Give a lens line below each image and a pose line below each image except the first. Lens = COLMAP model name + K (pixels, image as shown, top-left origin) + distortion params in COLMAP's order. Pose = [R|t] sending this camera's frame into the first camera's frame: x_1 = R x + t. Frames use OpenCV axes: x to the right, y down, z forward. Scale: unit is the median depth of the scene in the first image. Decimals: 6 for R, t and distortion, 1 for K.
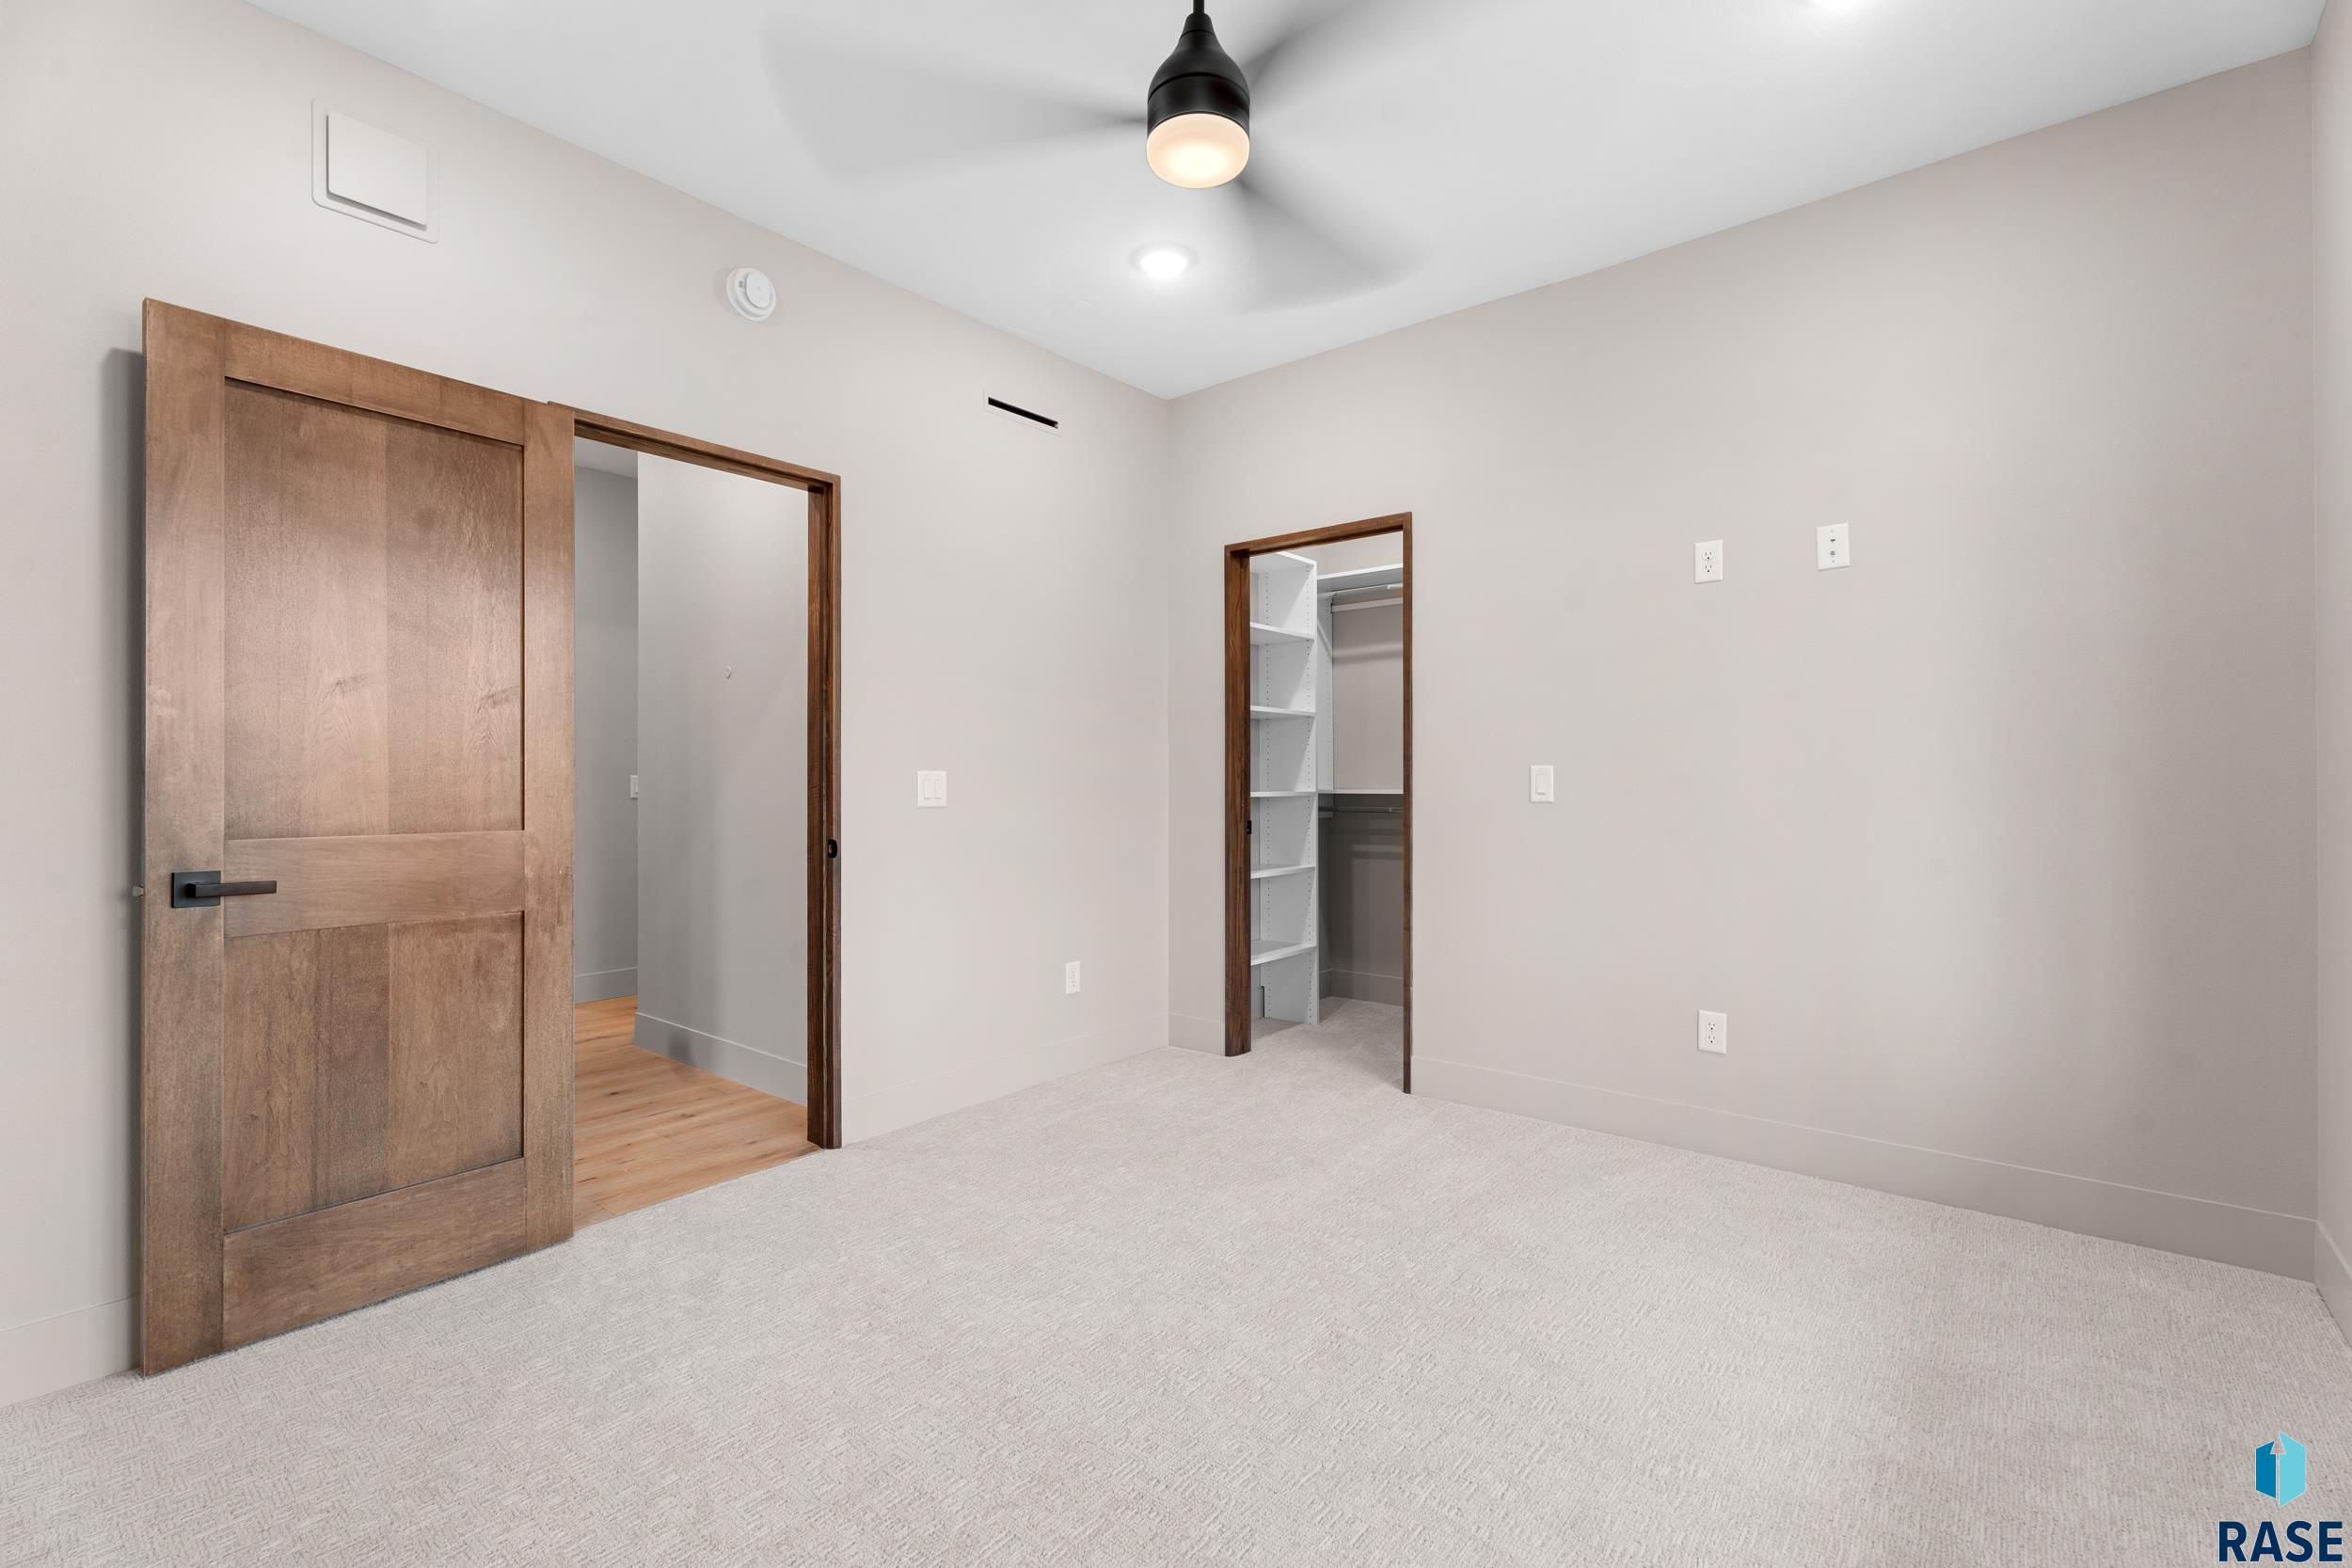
lens RADIAL K [[1046.3, 0, 1142.3], [0, 1046.3, 792.1], [0, 0, 1]] dist [0.003701, 0.000619]
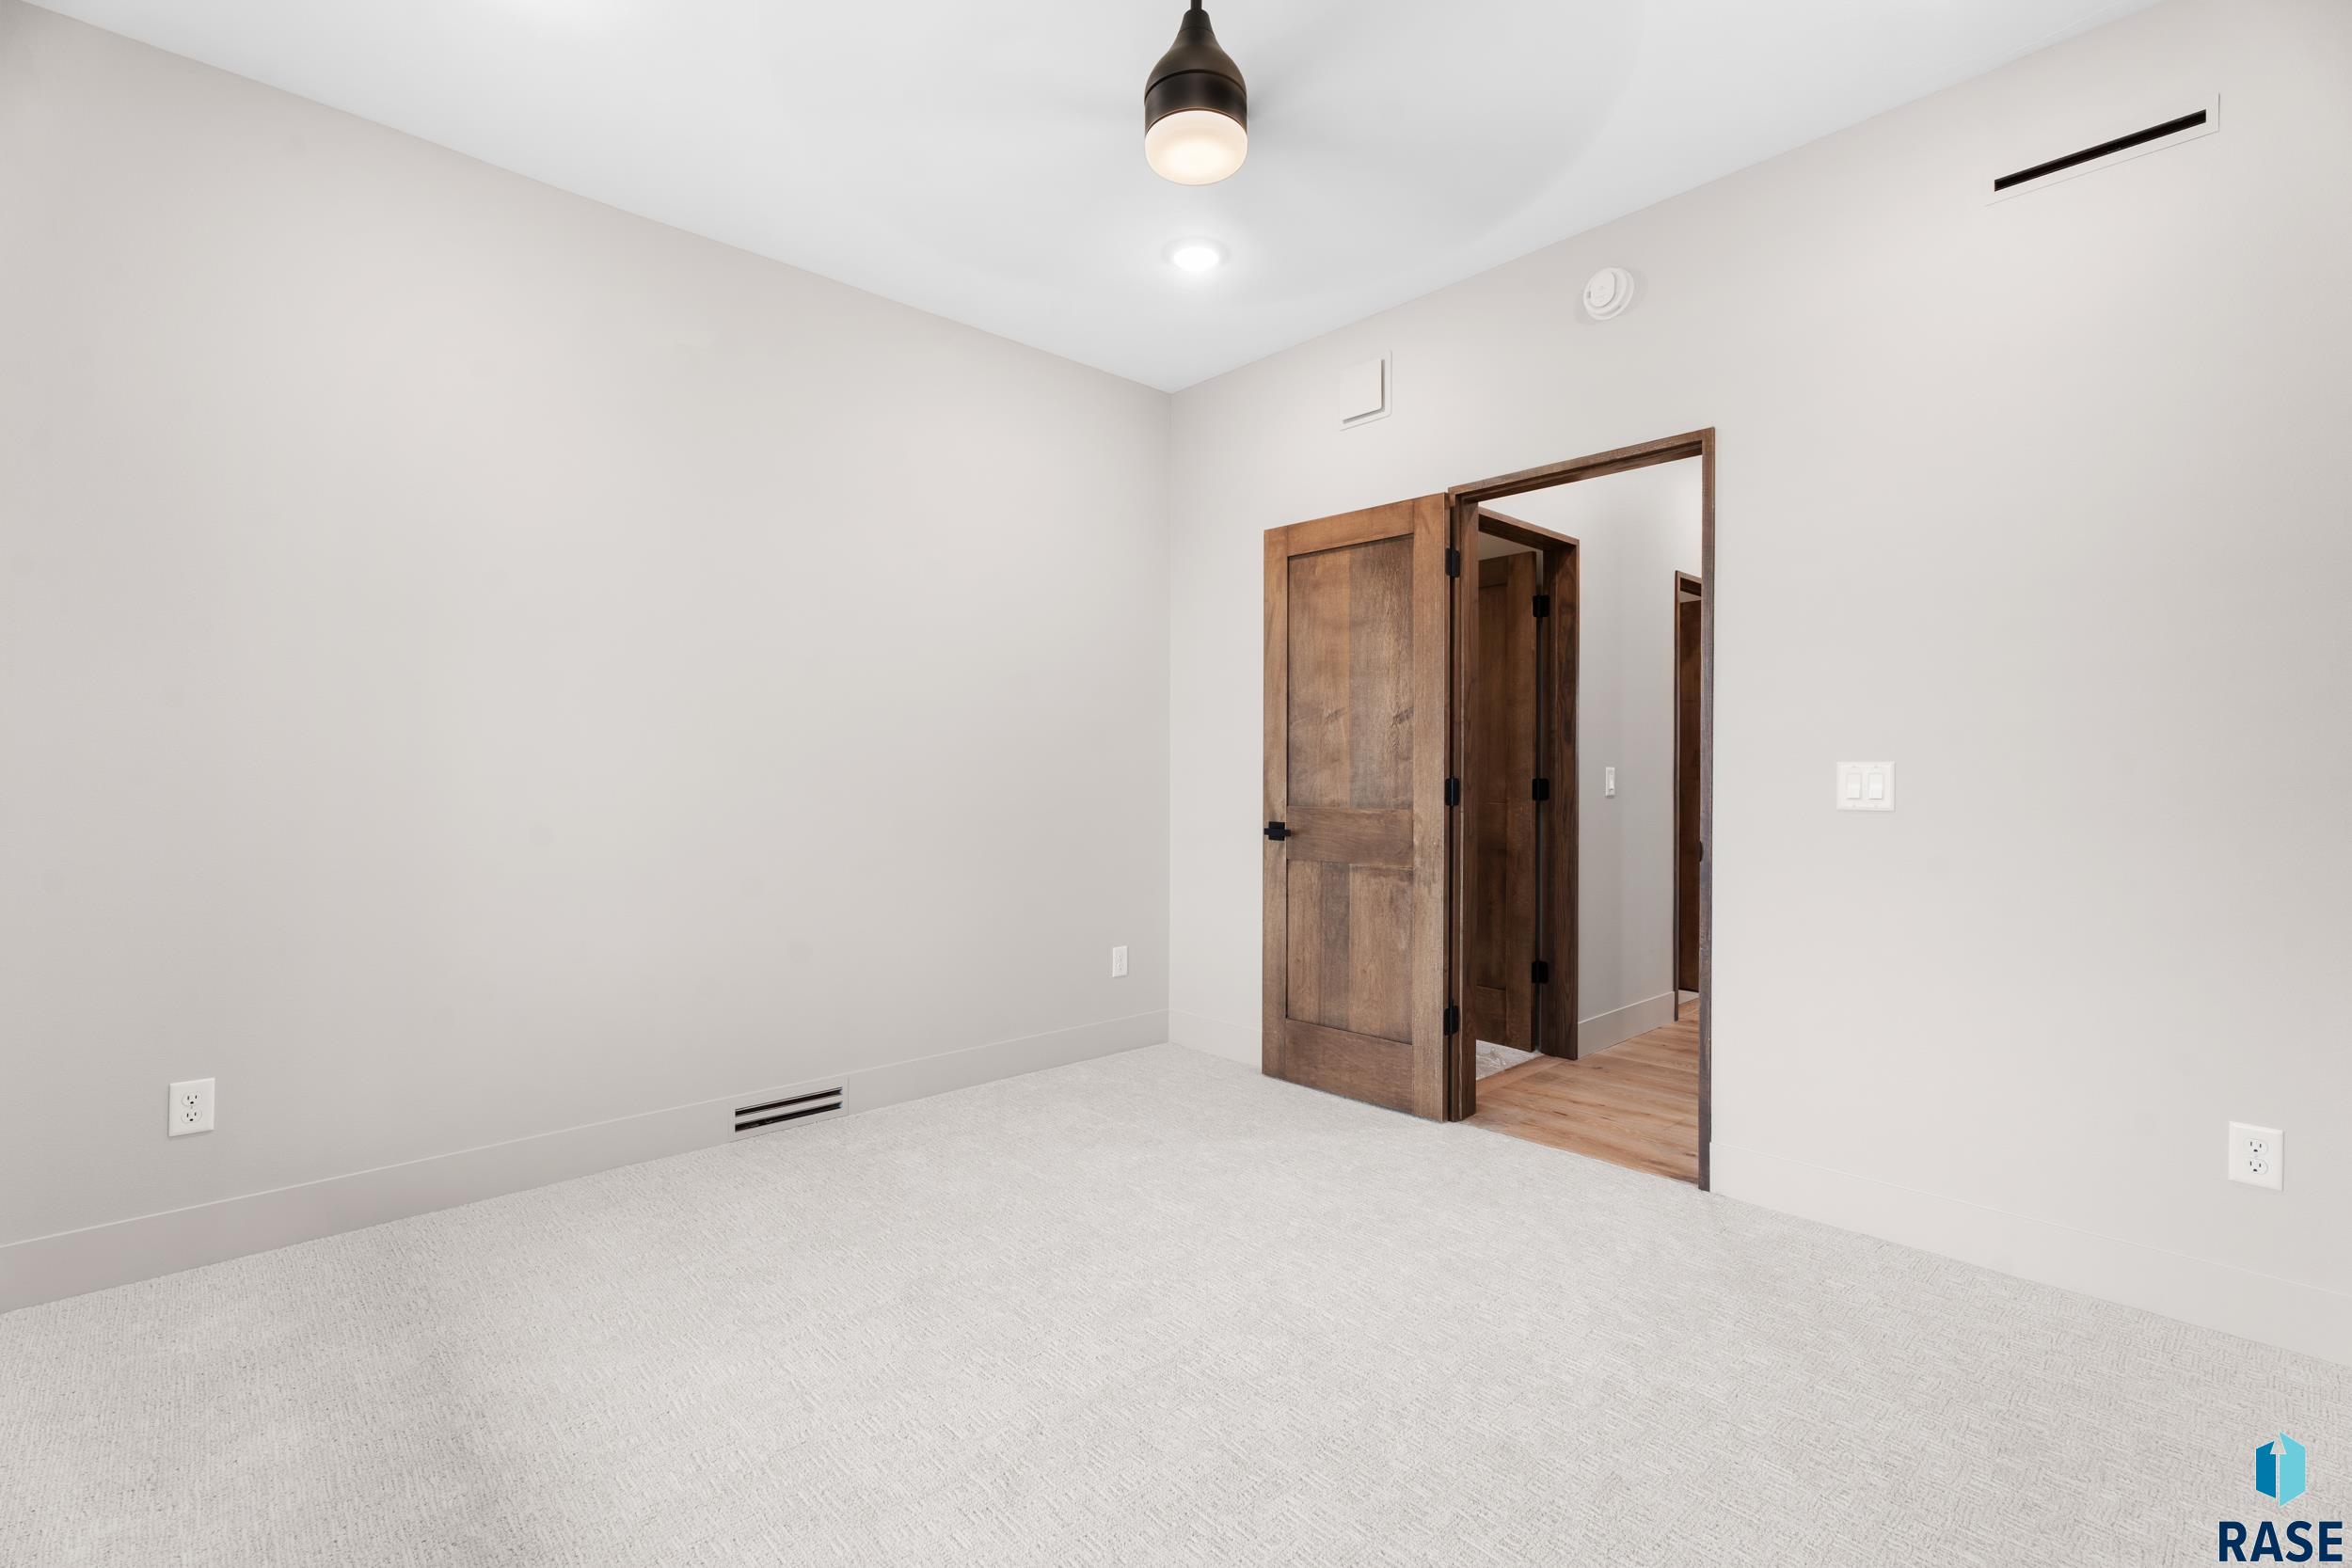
lens RADIAL K [[1046.3, 0, 1179.0], [0, 1046.3, 783.4], [0, 0, 1]] dist [0.003701, 0.000619]
pose [[-0.114500, 0.013511, -0.993331, 0.704660], [-0.007855, 0.999864, 0.014506, -0.014336], [0.993392, 0.009463, -0.114378, 0.729135]]
